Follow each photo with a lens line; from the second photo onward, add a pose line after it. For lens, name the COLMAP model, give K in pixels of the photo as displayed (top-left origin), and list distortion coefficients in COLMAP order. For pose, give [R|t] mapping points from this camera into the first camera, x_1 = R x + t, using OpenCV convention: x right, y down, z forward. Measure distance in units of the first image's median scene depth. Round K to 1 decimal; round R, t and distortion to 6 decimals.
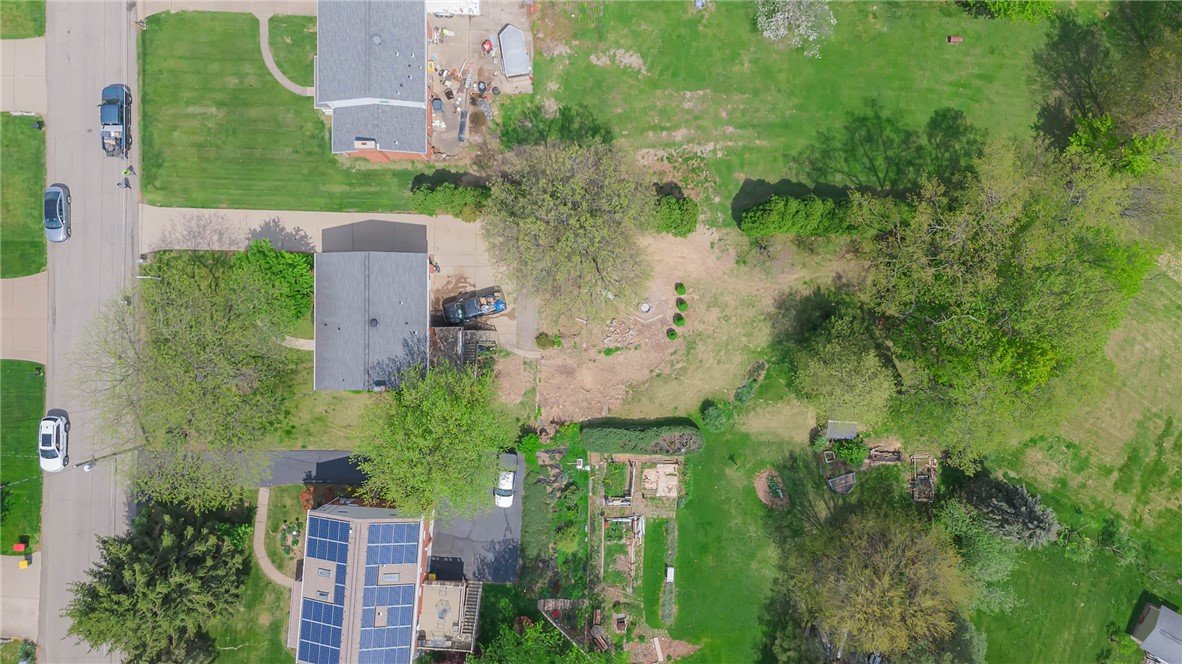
lens RADIAL K [[847.9, 0, 591.0], [0, 847.9, 332.0], [0, 0, 1]] dist [0.089487, -0.002289]
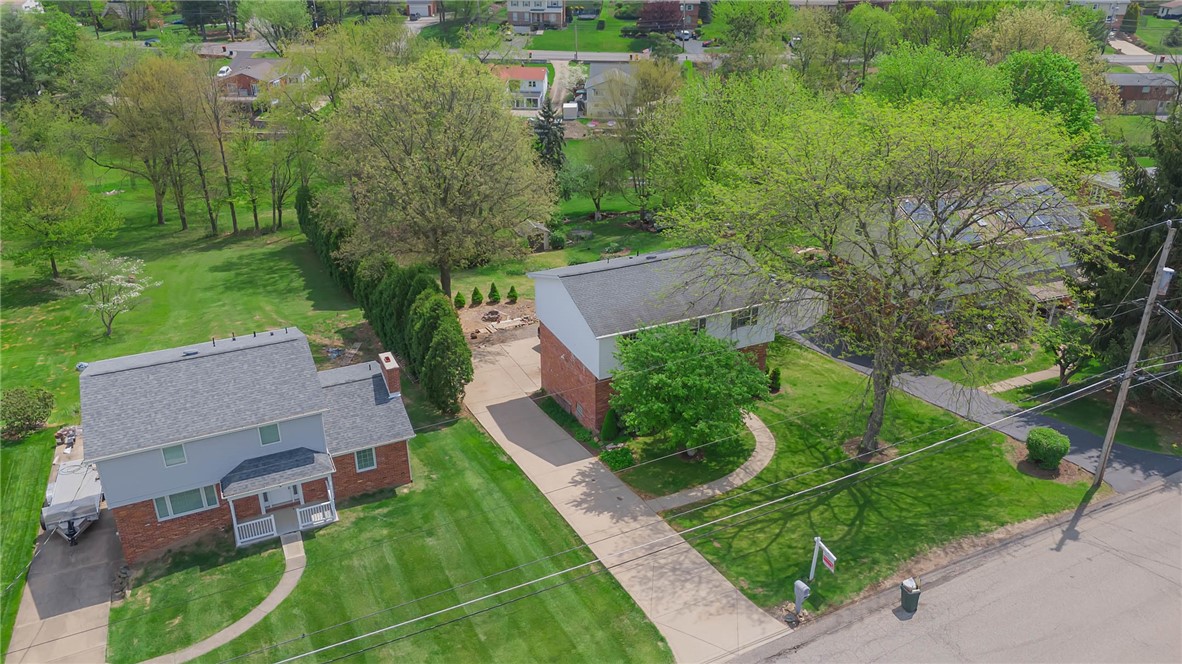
lens RADIAL K [[866.2, 0, 591.0], [0, 866.2, 332.0], [0, 0, 1]] dist [0.041943, -0.009052]
pose [[-0.423458, -0.393083, 0.816192, -0.720432], [0.905867, -0.174434, 0.385975, -0.289617], [-0.009348, 0.902806, 0.429946, 0.676870]]
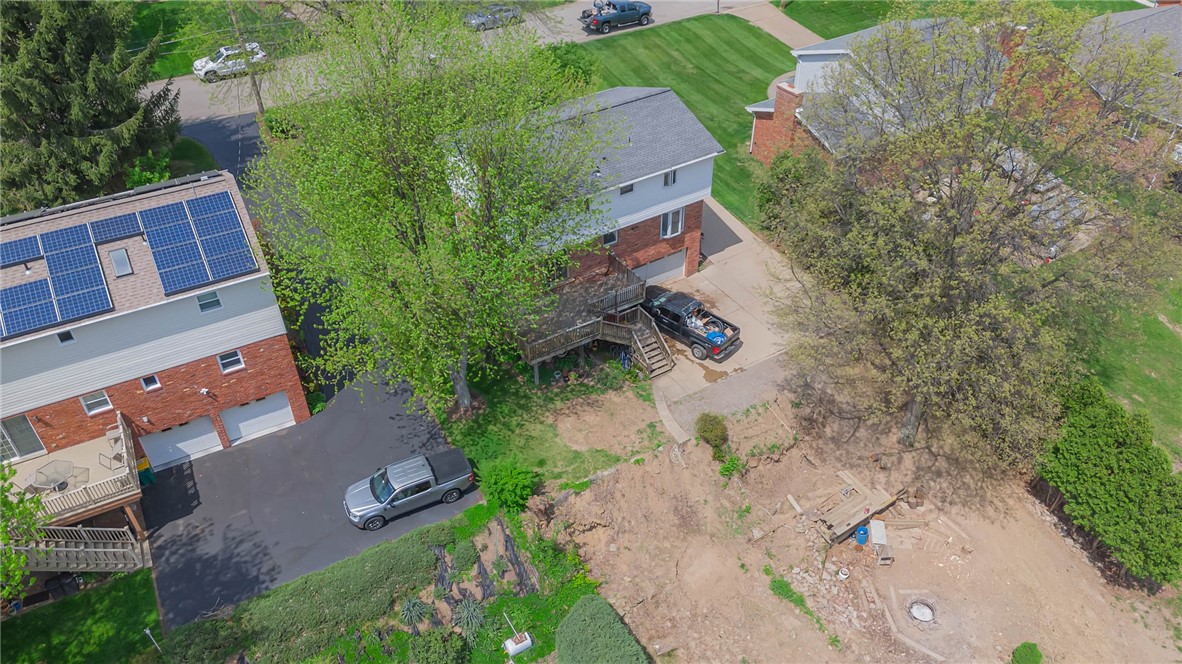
lens RADIAL K [[866.2, 0, 591.0], [0, 866.2, 332.0], [0, 0, 1]] dist [0.041943, -0.009052]
pose [[0.531017, 0.526293, -0.664106, 0.198476], [-0.846806, 0.357964, -0.393423, 0.237409], [0.030670, 0.771283, 0.635753, 0.649924]]
